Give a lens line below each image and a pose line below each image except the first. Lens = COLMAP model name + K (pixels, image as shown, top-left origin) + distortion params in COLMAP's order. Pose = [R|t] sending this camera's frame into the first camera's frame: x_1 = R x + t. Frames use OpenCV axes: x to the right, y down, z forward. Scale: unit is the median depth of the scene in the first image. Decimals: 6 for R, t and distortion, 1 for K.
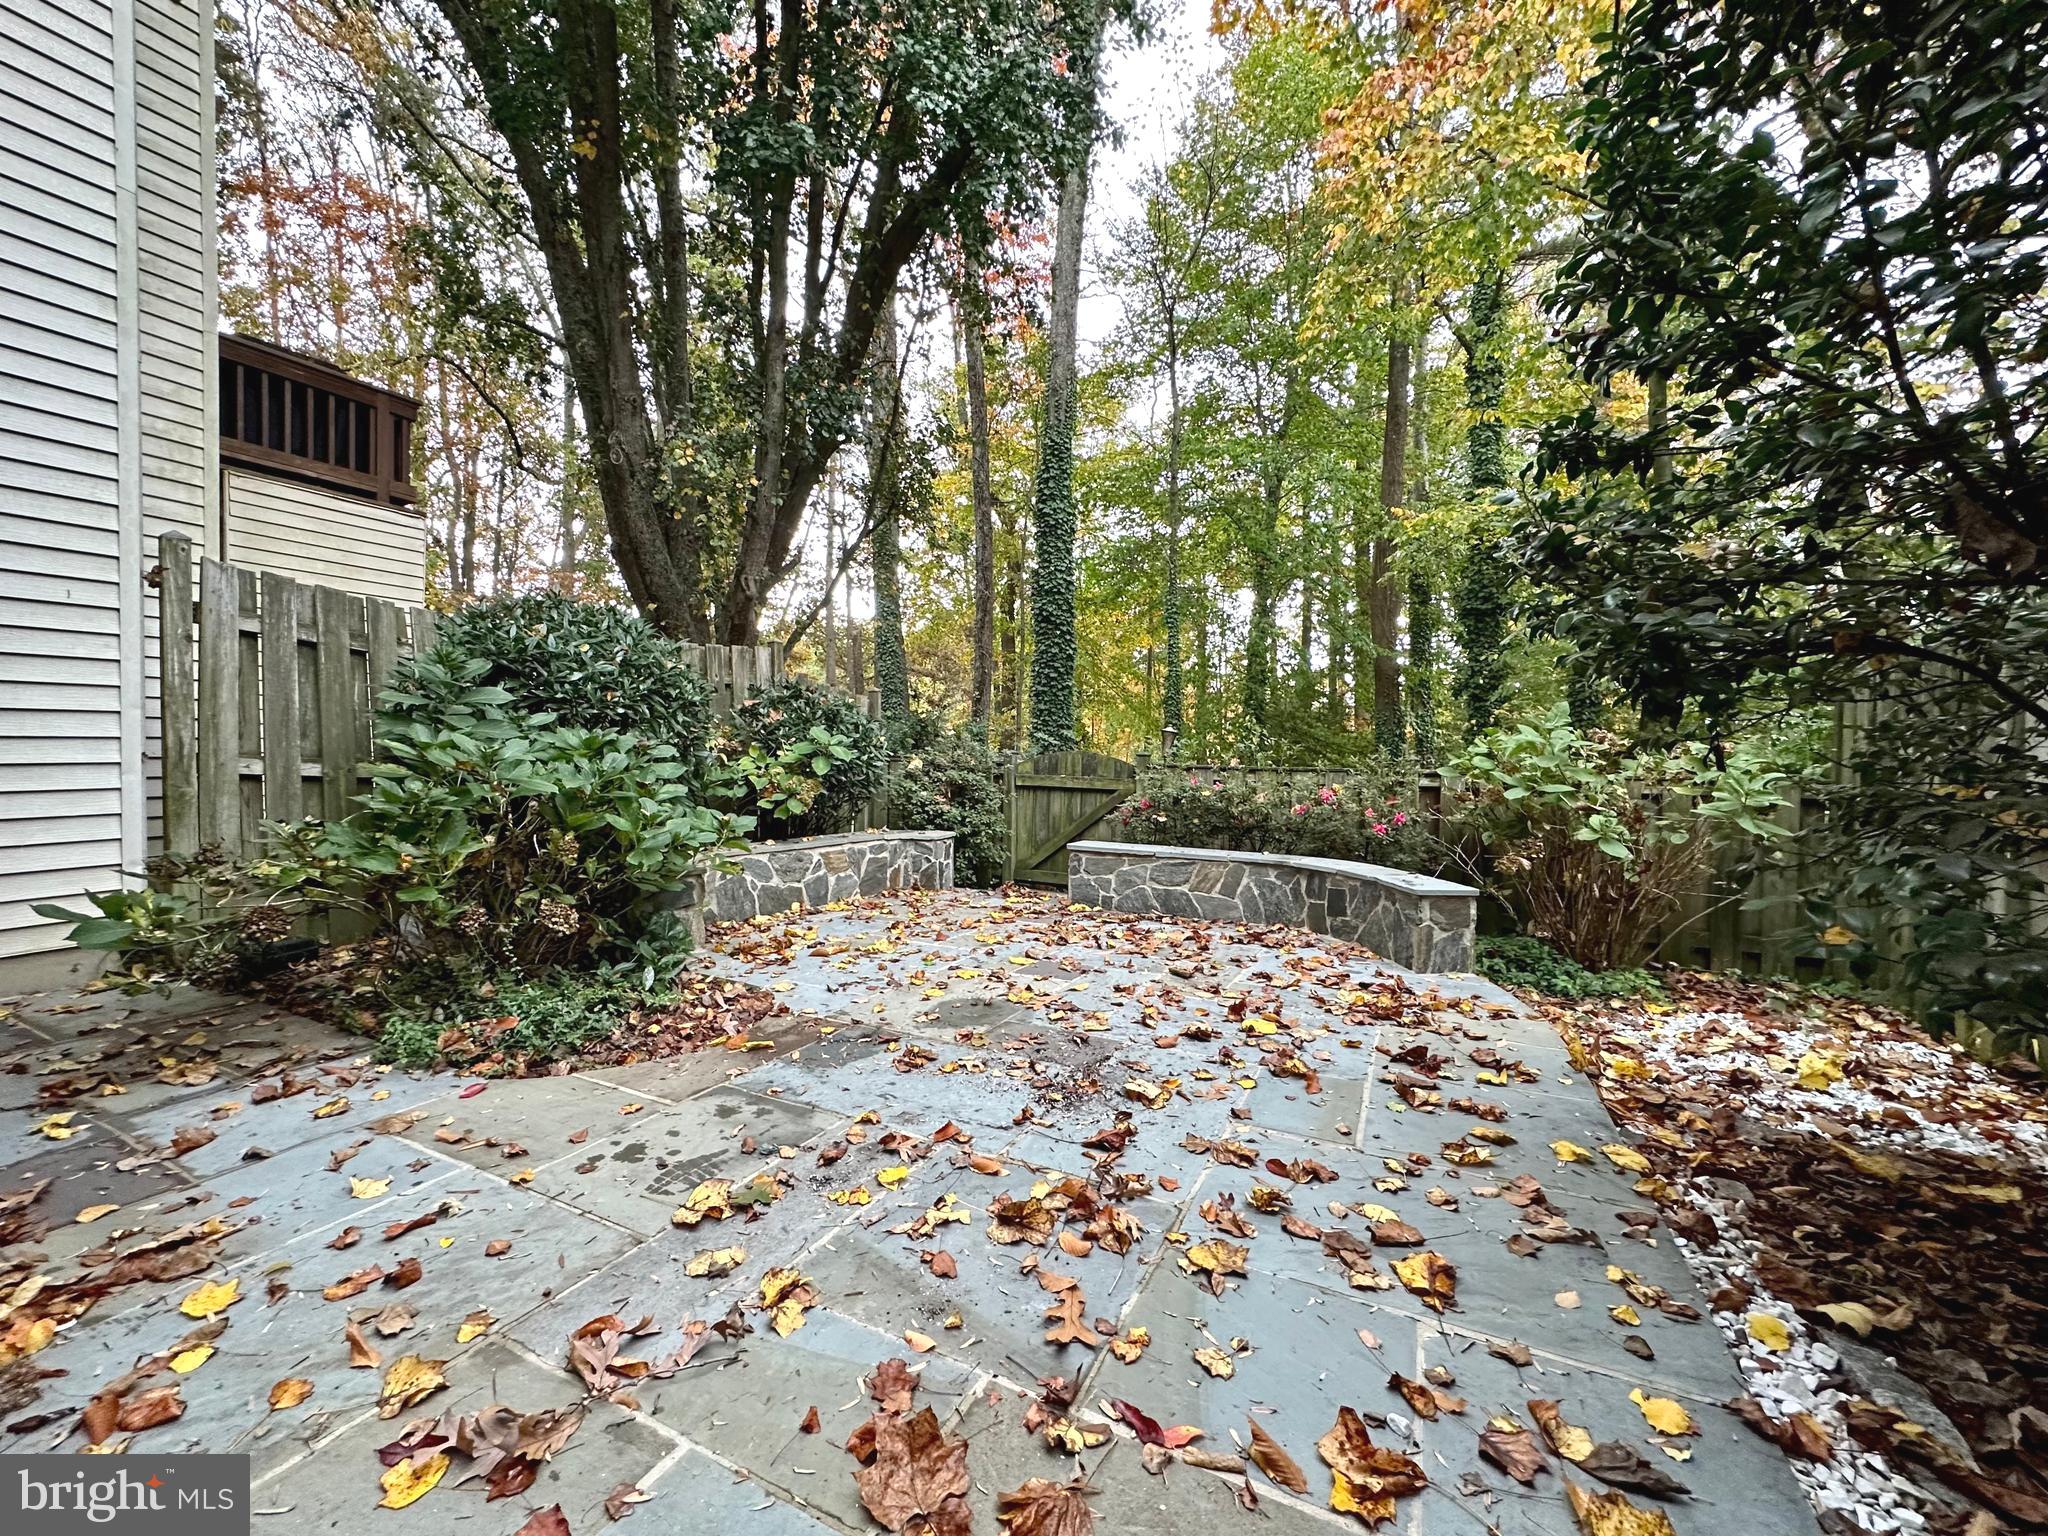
lens RADIAL K [[815.7, 0, 1021.2], [0, 815.7, 765.2], [0, 0, 1]] dist [-0.002831, 0.000254]
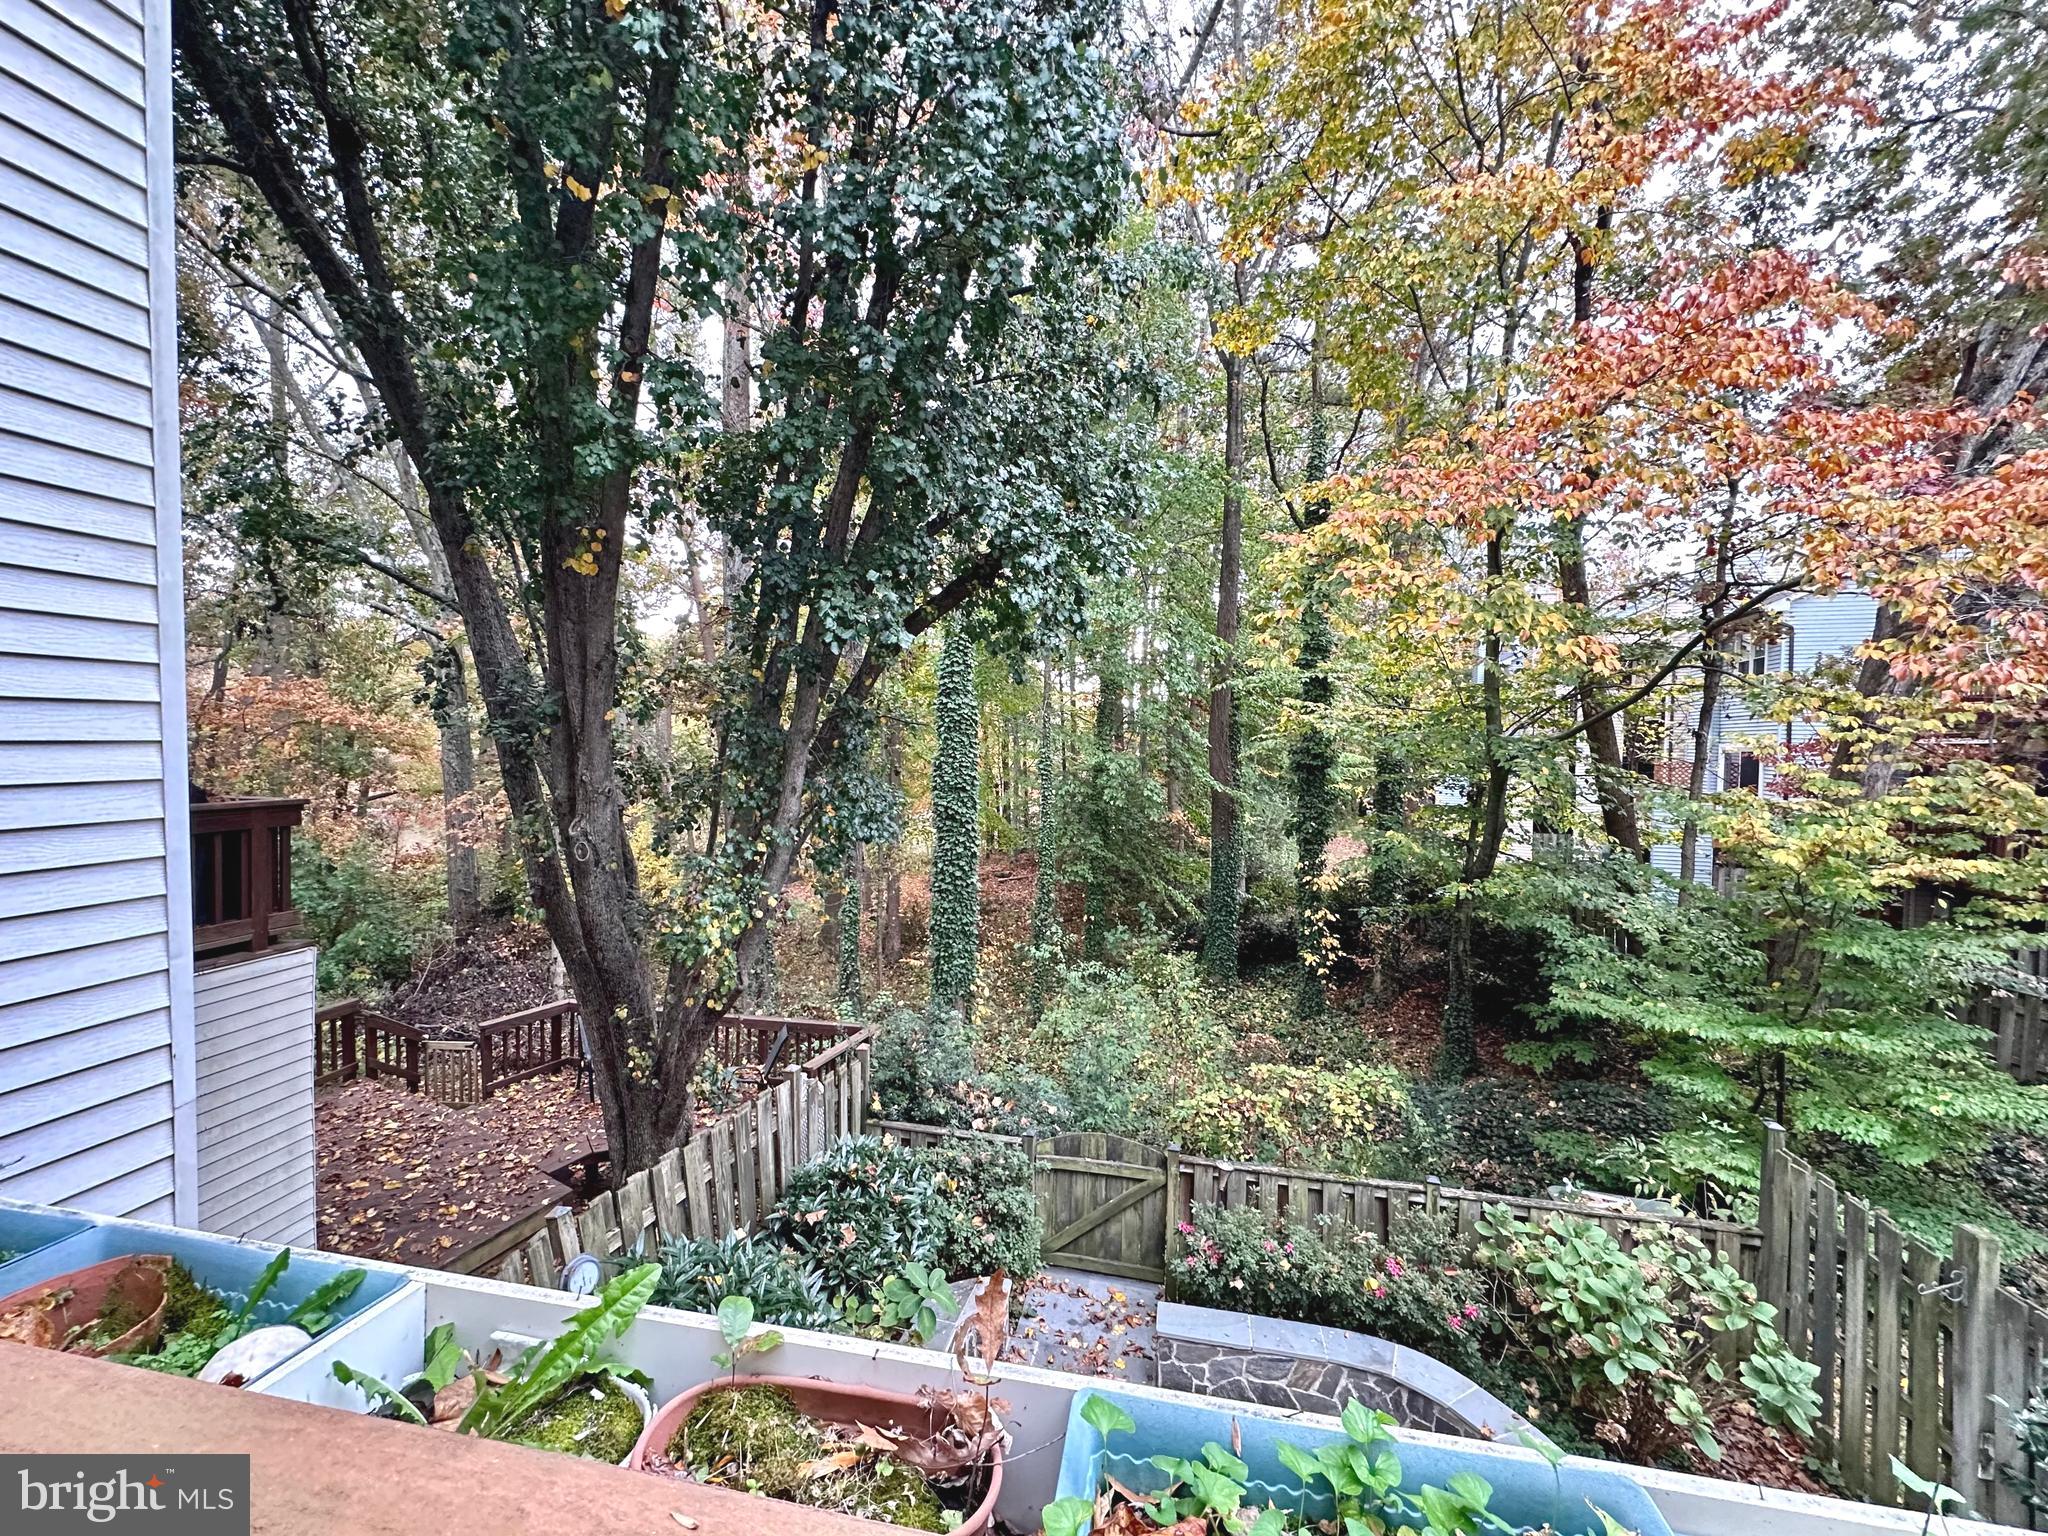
lens RADIAL K [[815.7, 0, 1021.2], [0, 815.7, 766.2], [0, 0, 1]] dist [-0.002831, 0.000254]
pose [[0.962984, -0.004204, 0.269527, -0.736273], [0.002463, 0.999974, 0.006798, -1.194132], [-0.269548, -0.005883, 0.962969, 0.173581]]
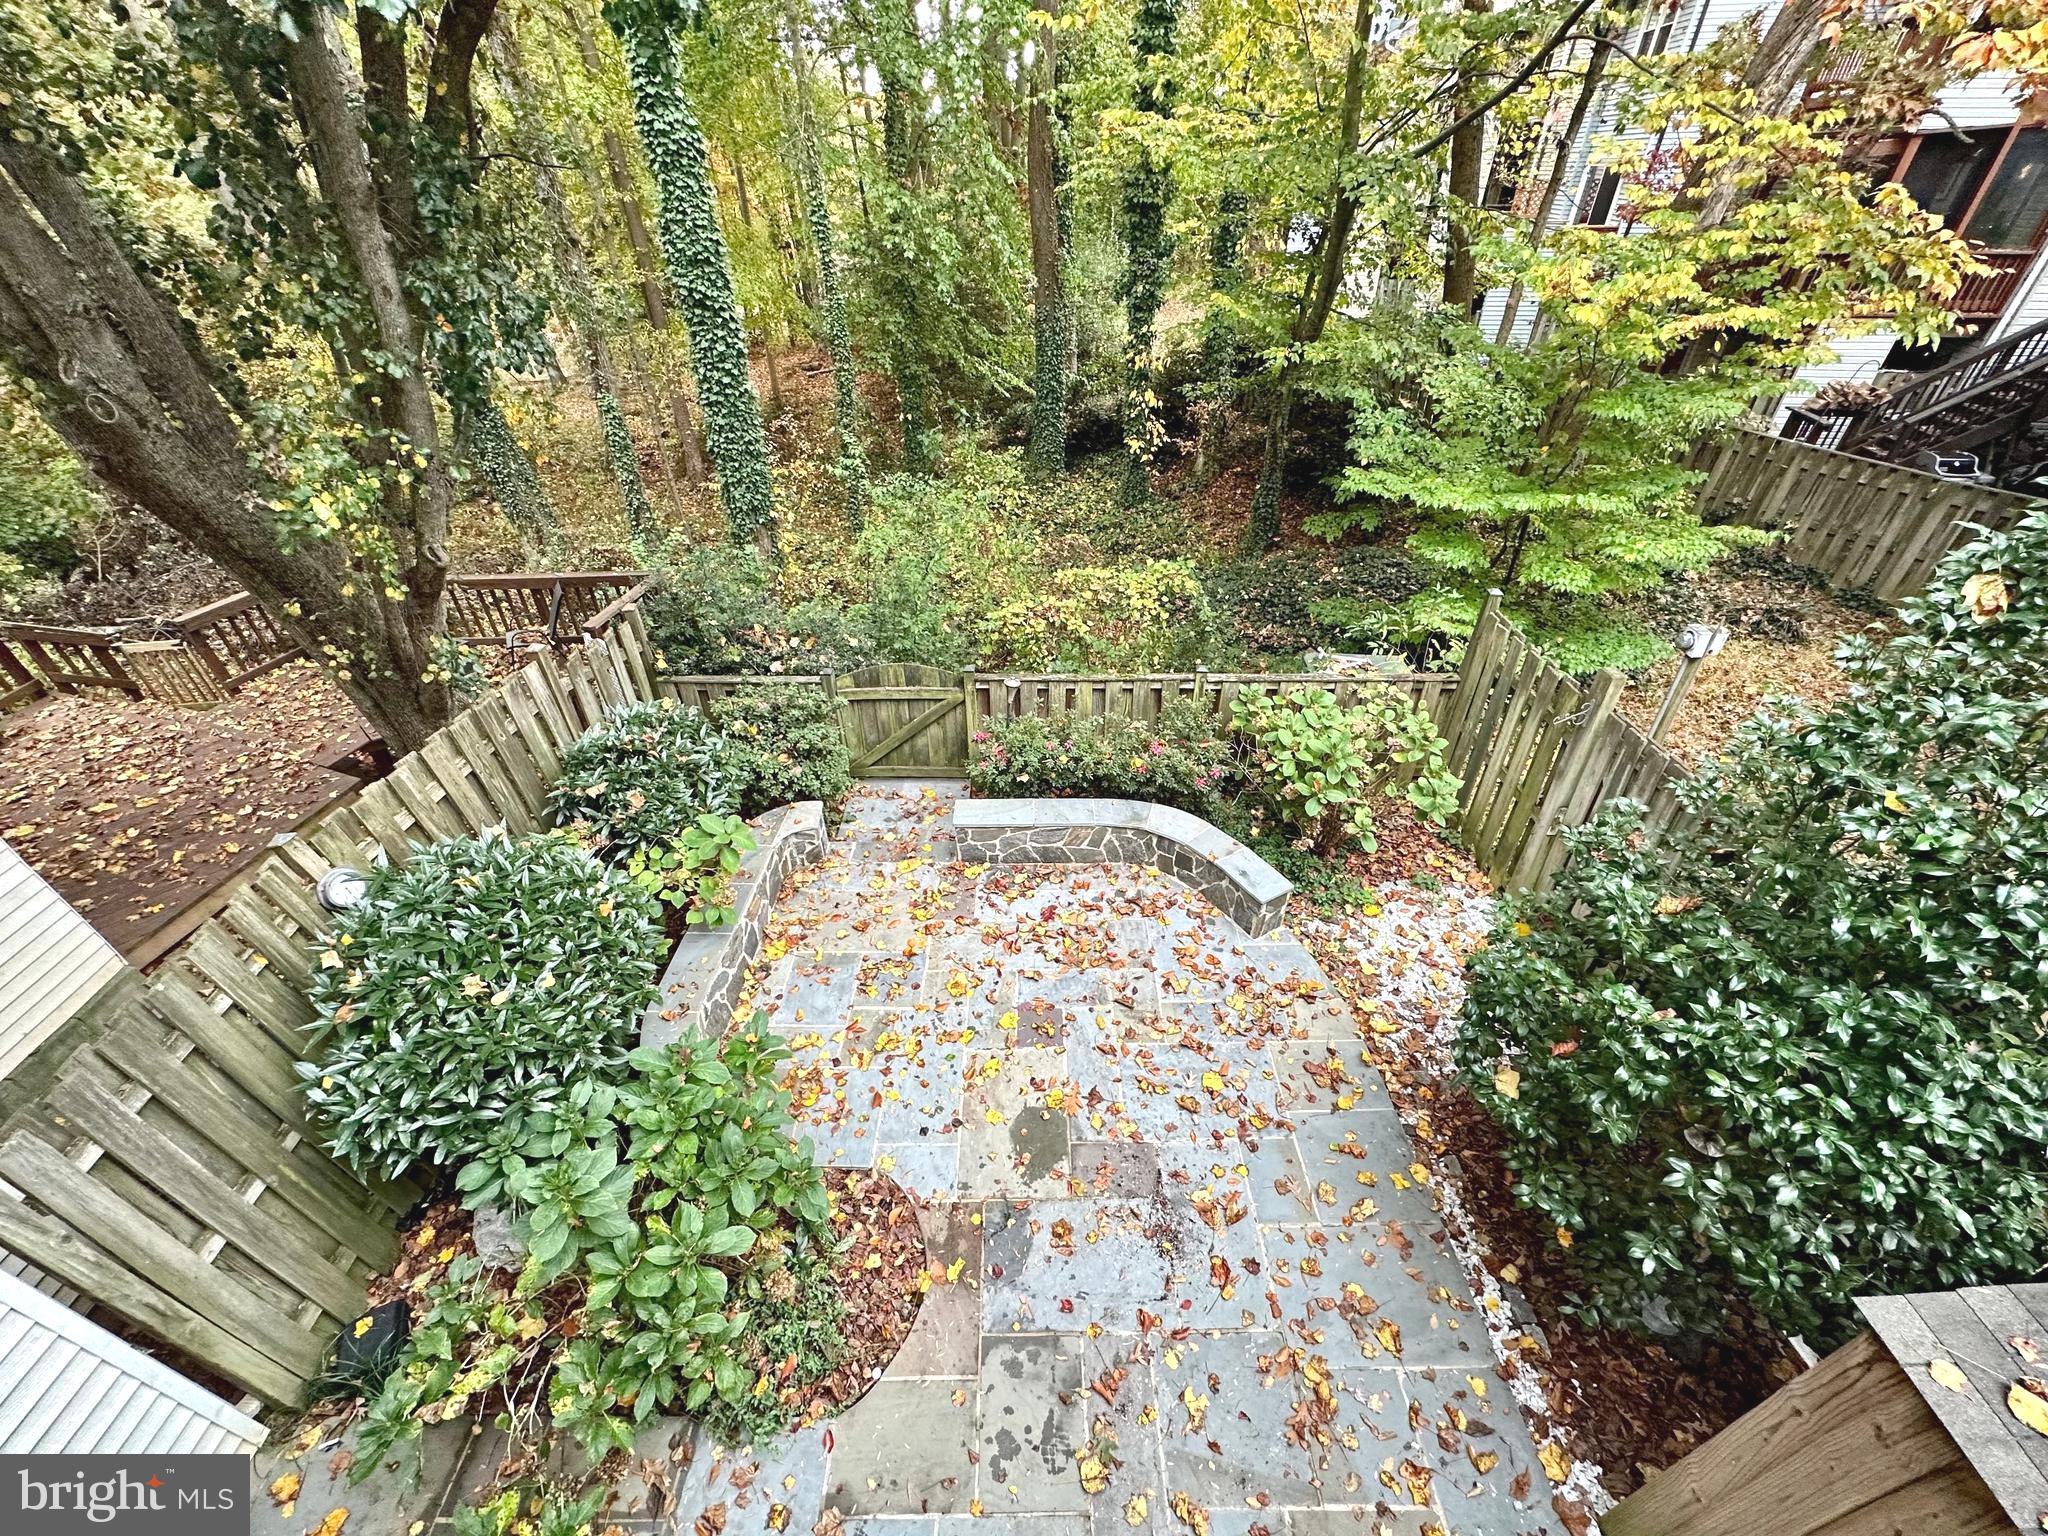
lens RADIAL K [[815.7, 0, 1026.4], [0, 815.7, 767.4], [0, 0, 1]] dist [-0.002831, 0.000254]
pose [[0.889336, -0.287681, 0.355417, -0.465606], [0.035065, 0.817903, 0.574287, -1.221181], [-0.455908, -0.498271, 0.737478, 0.308651]]
